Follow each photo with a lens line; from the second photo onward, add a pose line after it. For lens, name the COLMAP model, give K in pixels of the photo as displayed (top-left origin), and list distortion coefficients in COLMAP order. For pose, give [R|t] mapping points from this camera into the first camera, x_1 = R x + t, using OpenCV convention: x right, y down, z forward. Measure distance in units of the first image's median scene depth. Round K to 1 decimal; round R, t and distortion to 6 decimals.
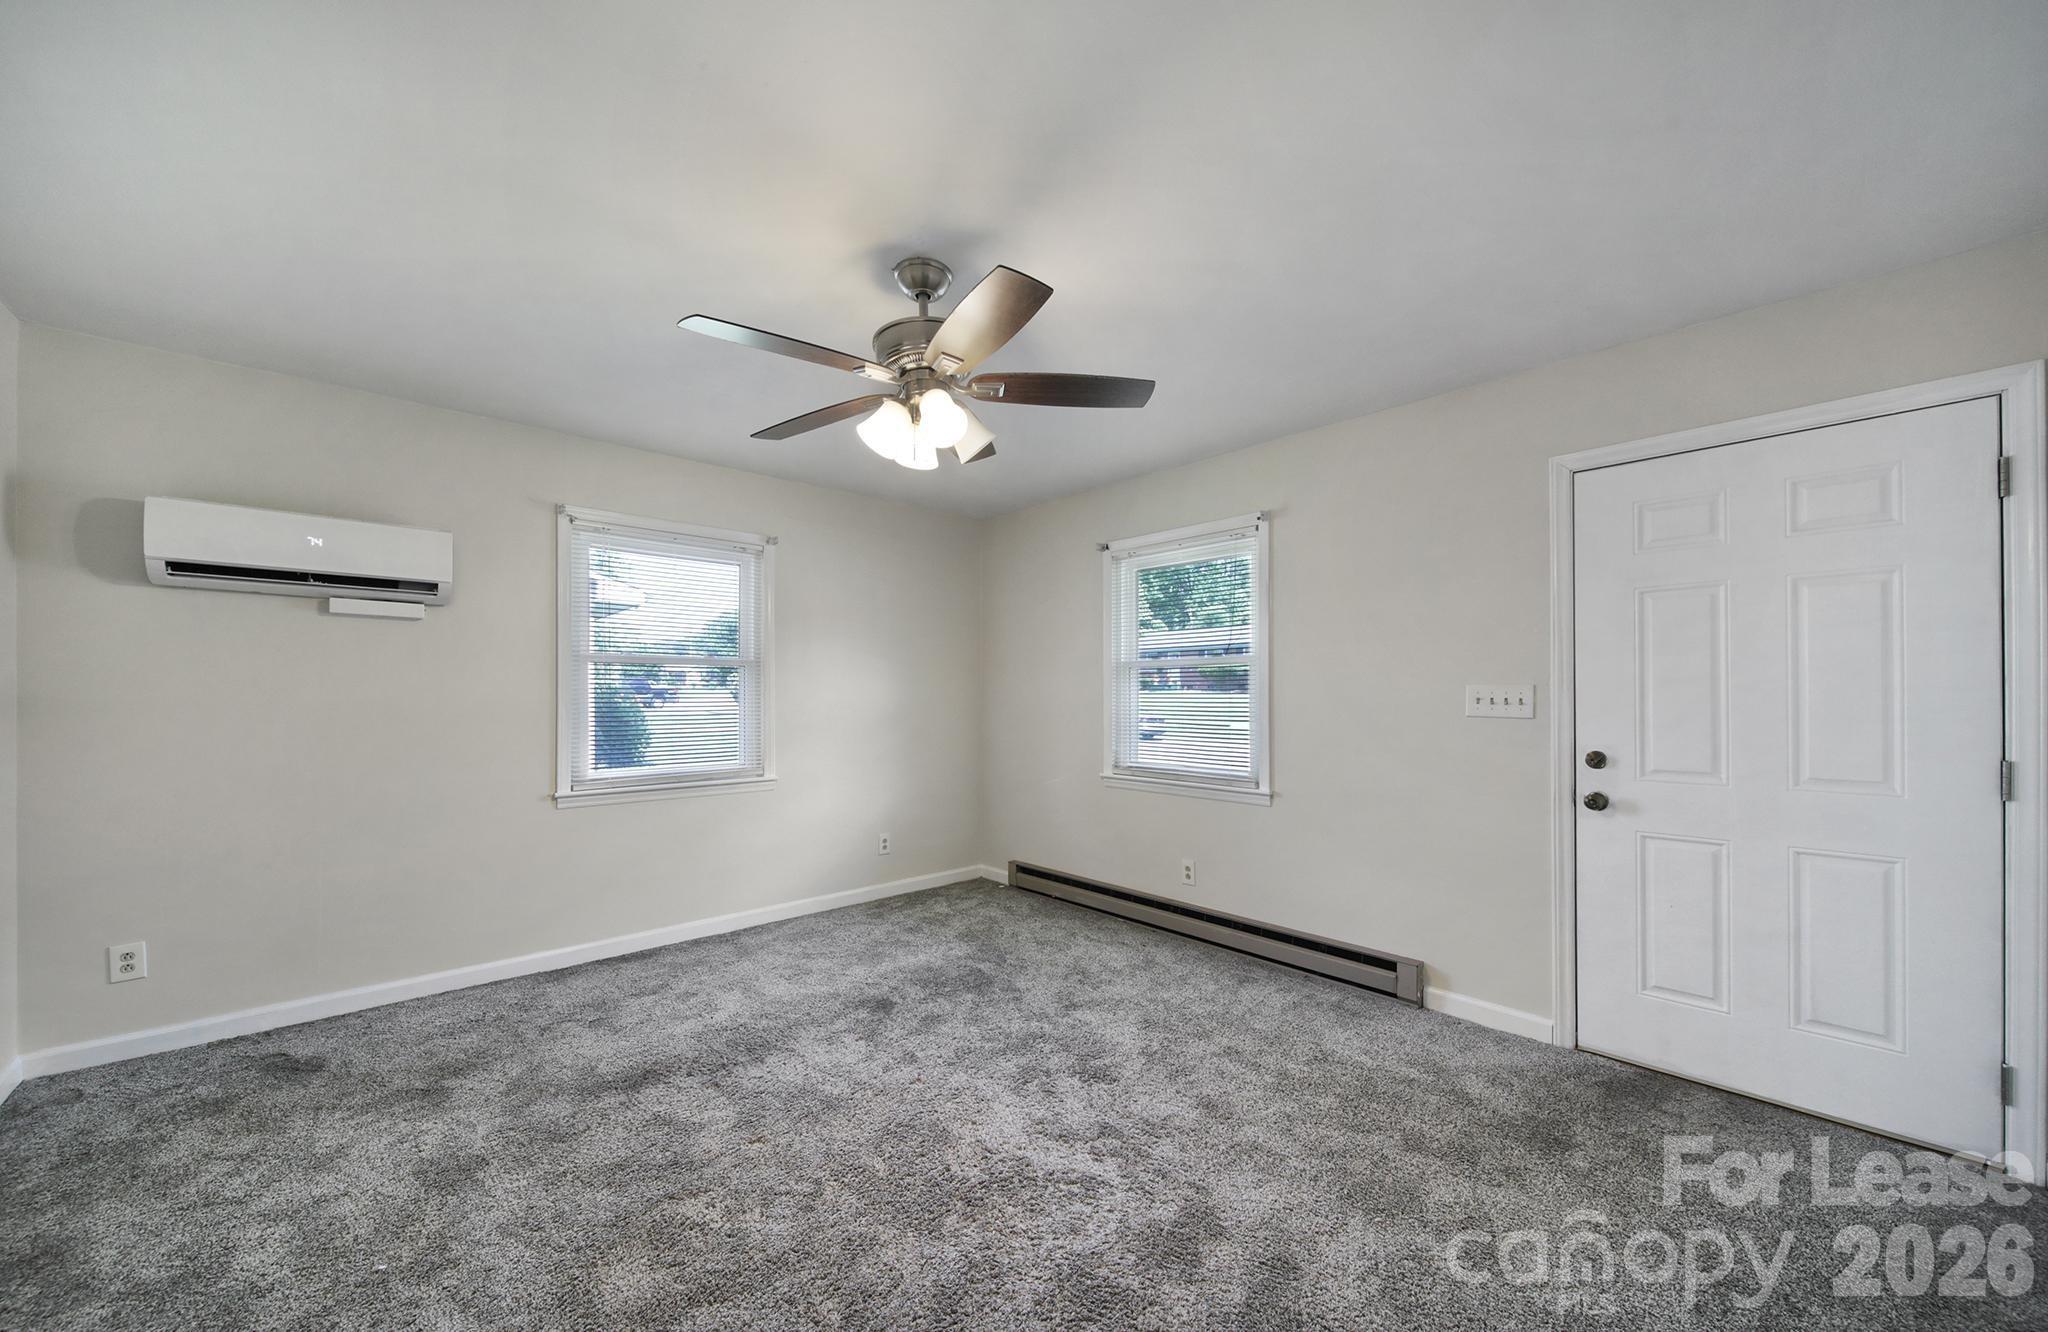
lens RADIAL K [[733.3, 0, 1013.9], [0, 733.3, 701.0], [0, 0, 1]] dist [-0.002660, -0.000291]
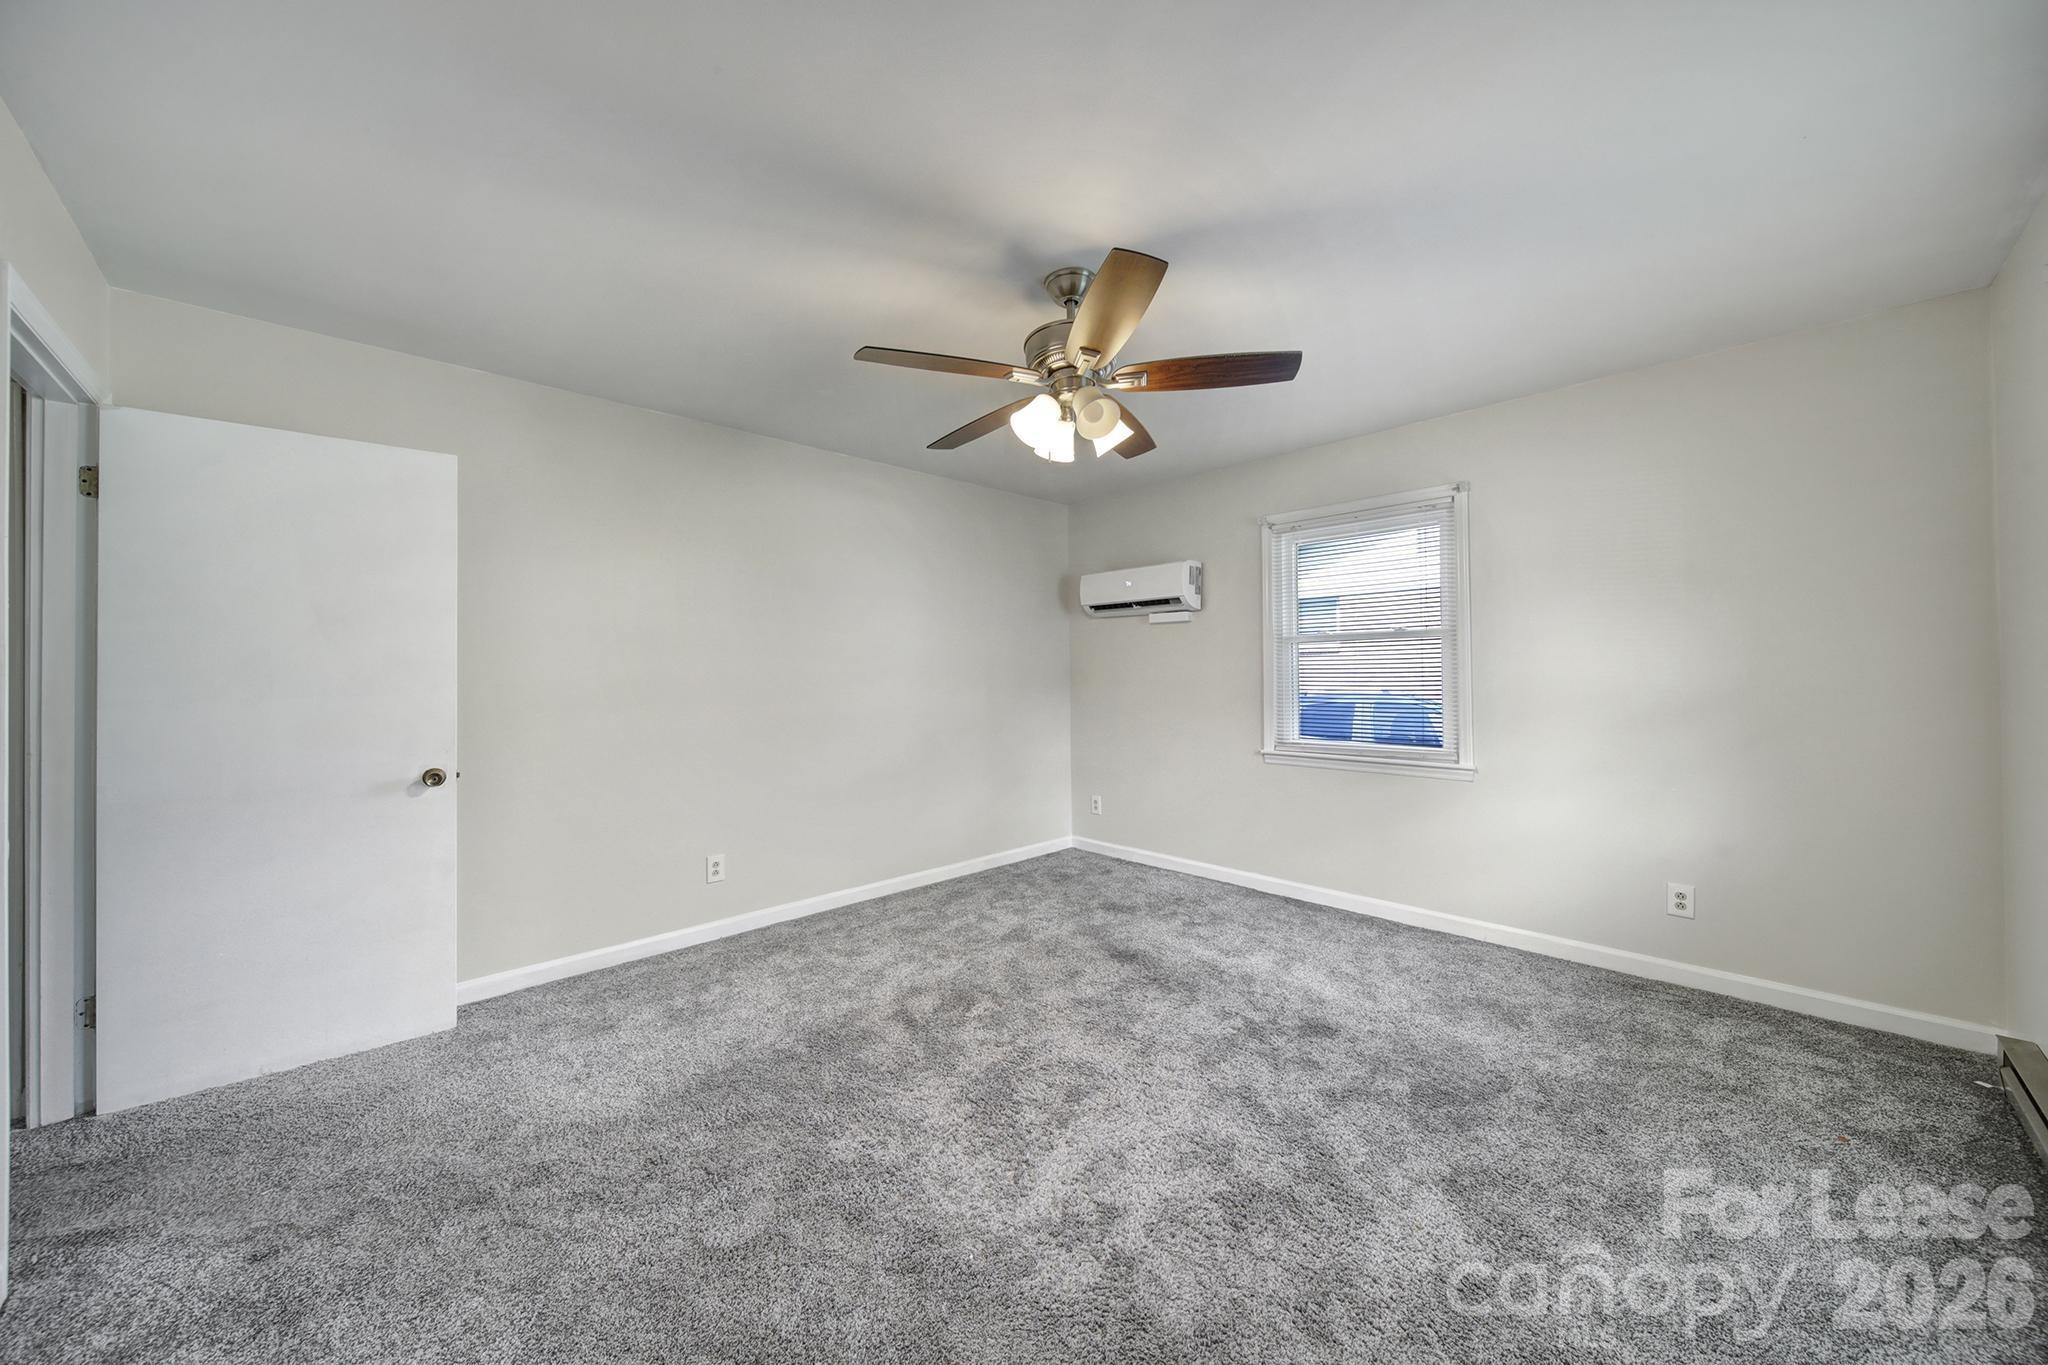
lens RADIAL K [[718.1, 0, 1023.7], [0, 718.1, 673.7], [0, 0, 1]] dist [-0.001465, -0.000028]
pose [[0.020869, -0.004458, -0.999772, 0.635865], [0.001552, 0.999989, -0.004426, 0.001235], [0.999781, -0.001459, 0.020876, 0.619255]]
